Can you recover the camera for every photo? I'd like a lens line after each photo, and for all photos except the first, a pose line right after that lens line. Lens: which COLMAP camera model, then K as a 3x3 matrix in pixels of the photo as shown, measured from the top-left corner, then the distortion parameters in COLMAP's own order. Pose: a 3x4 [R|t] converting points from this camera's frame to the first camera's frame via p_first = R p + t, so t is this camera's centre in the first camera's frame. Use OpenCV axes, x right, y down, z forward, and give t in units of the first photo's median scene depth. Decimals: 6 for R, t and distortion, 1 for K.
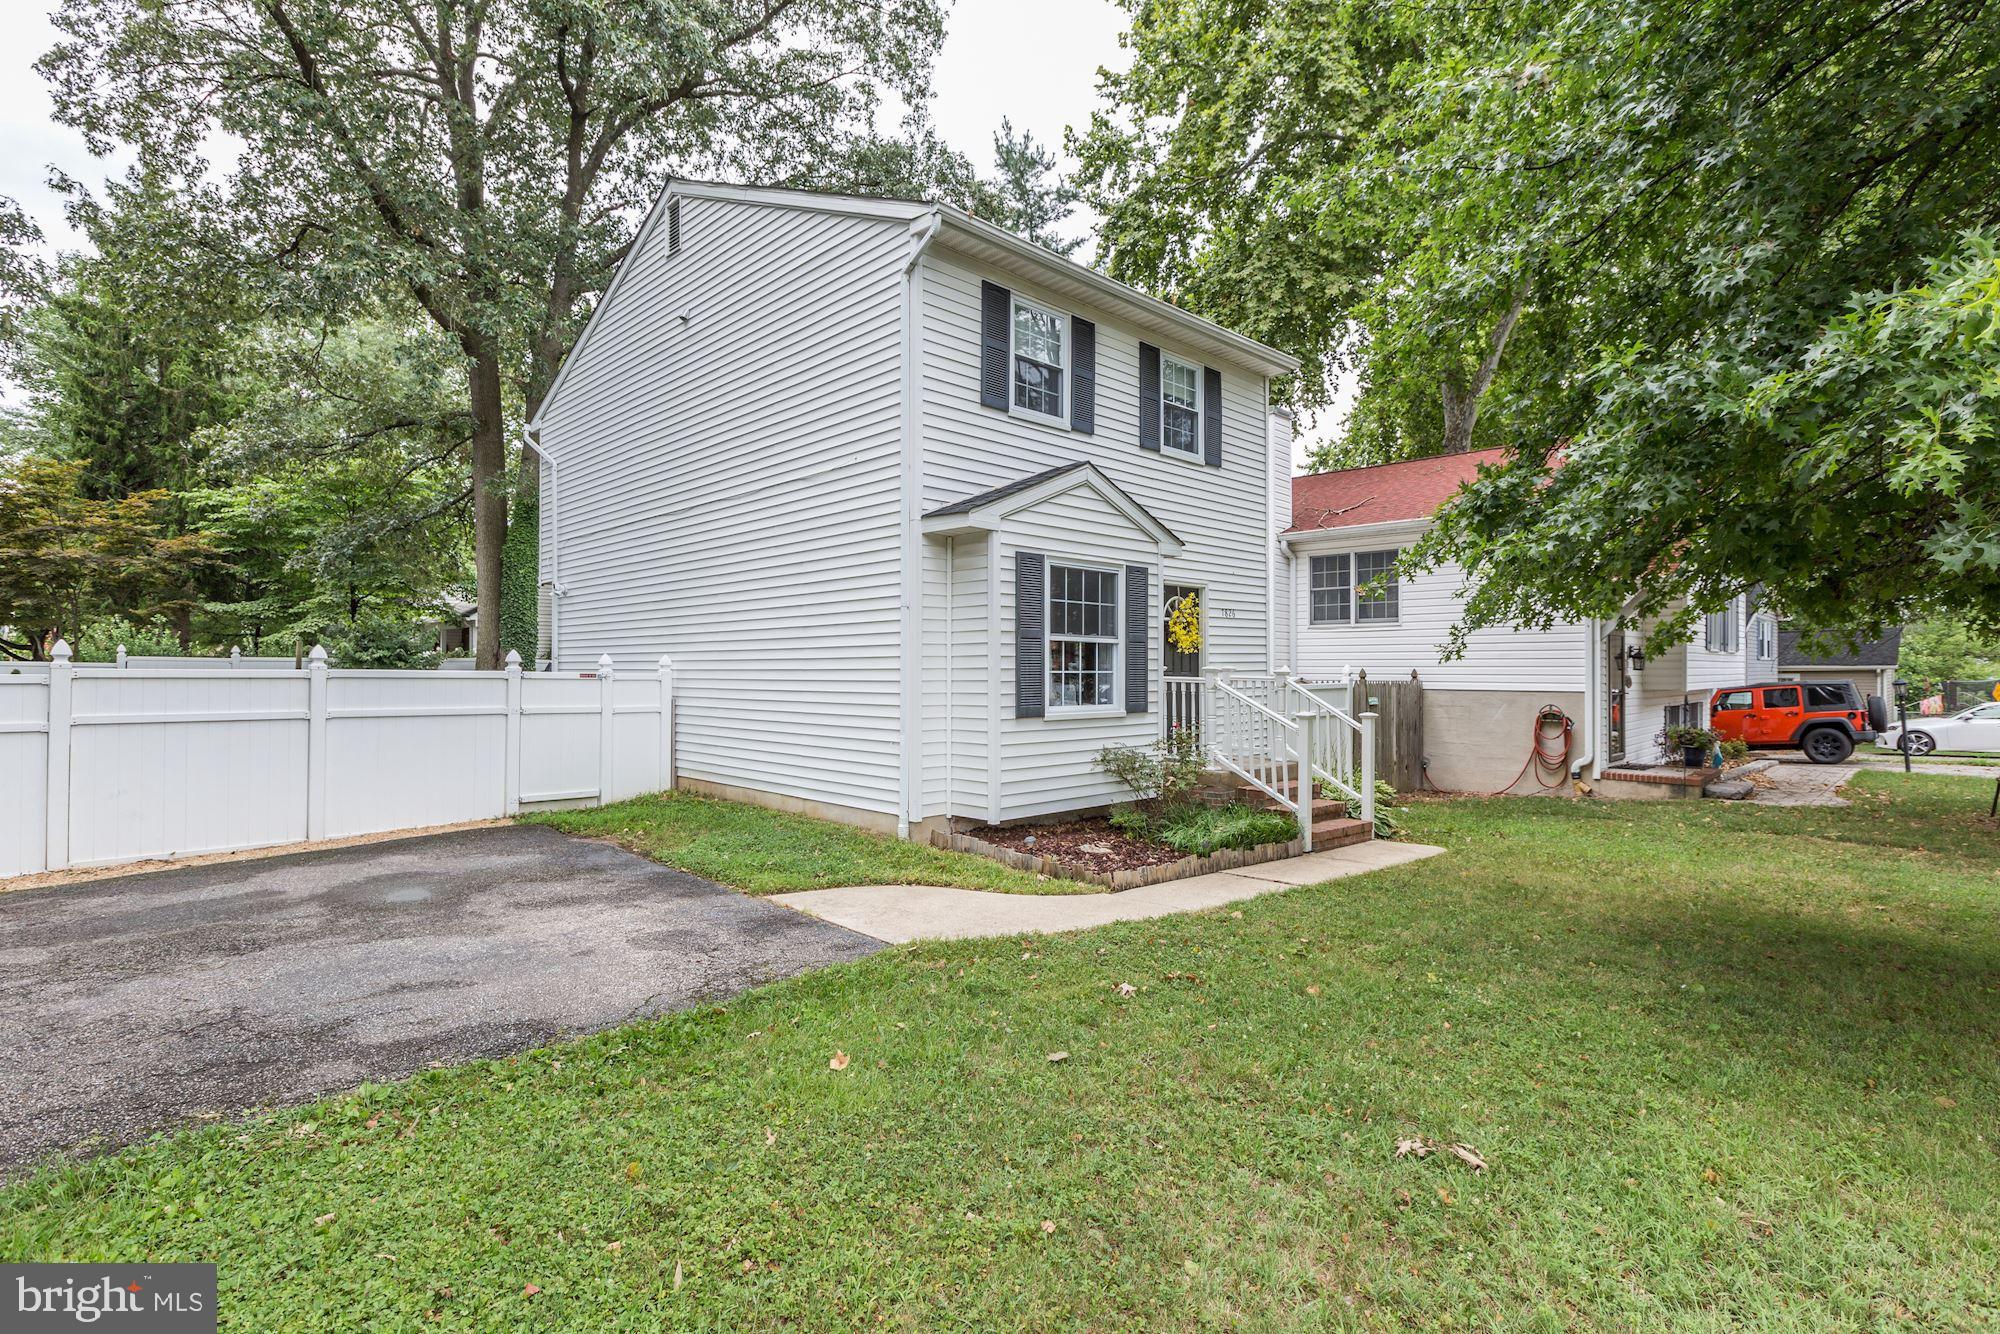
lens RADIAL K [[965.6, 0, 1000.9], [0, 965.6, 658.5], [0, 0, 1]] dist [0.000871, 0.000142]
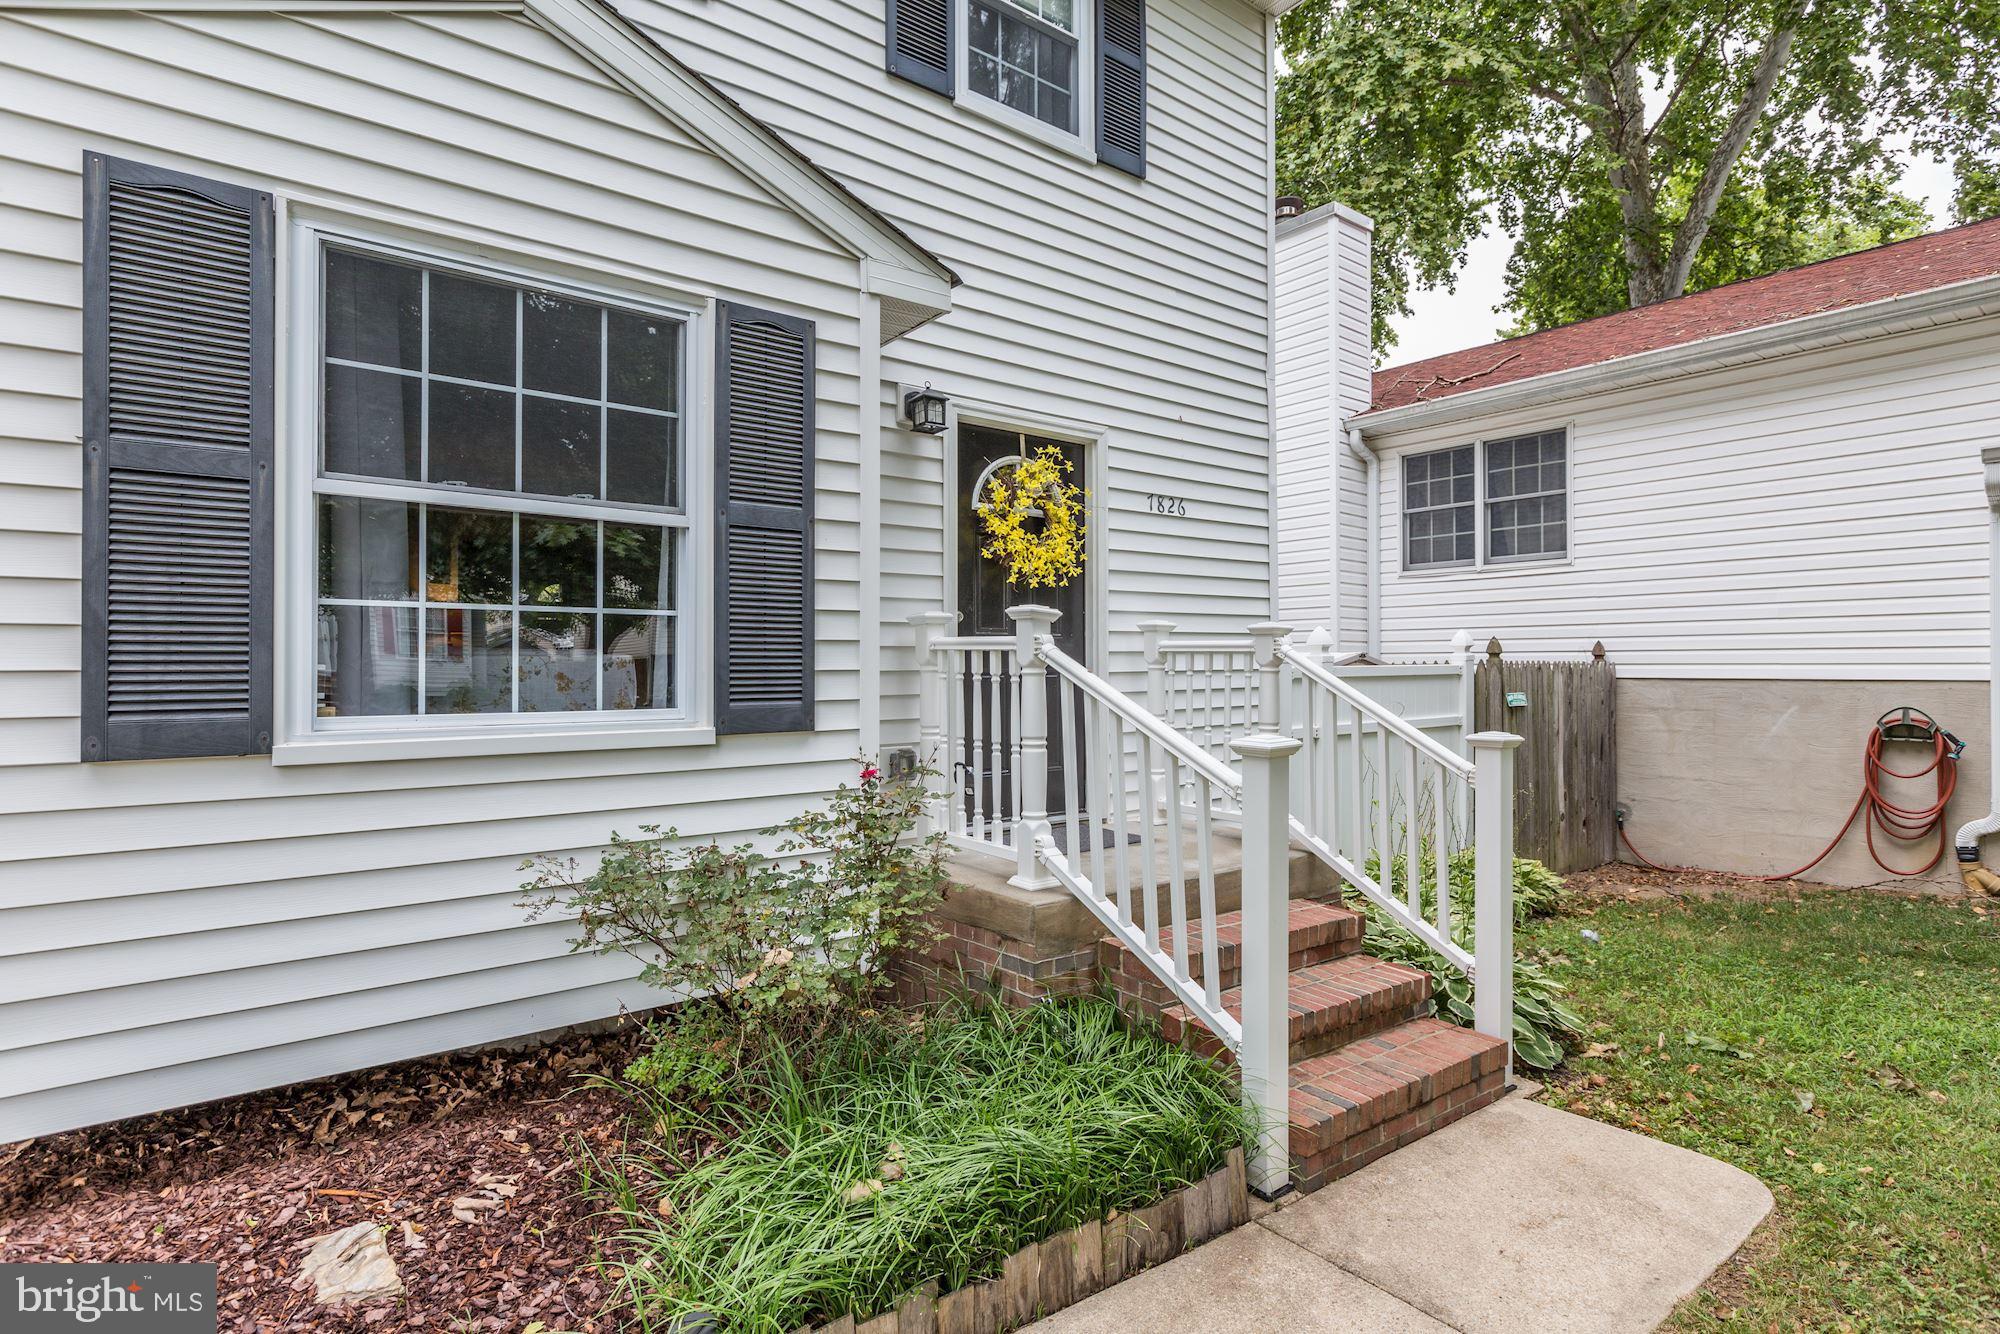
lens RADIAL K [[977.2, 0, 956.3], [0, 977.2, 661.6], [0, 0, 1]] dist [0.030726, -0.023360]
pose [[0.987684, -0.005175, -0.156379, 0.182518], [0.006058, 0.999968, 0.005170, 0.020505], [0.156348, -0.006054, 0.987684, 0.458451]]
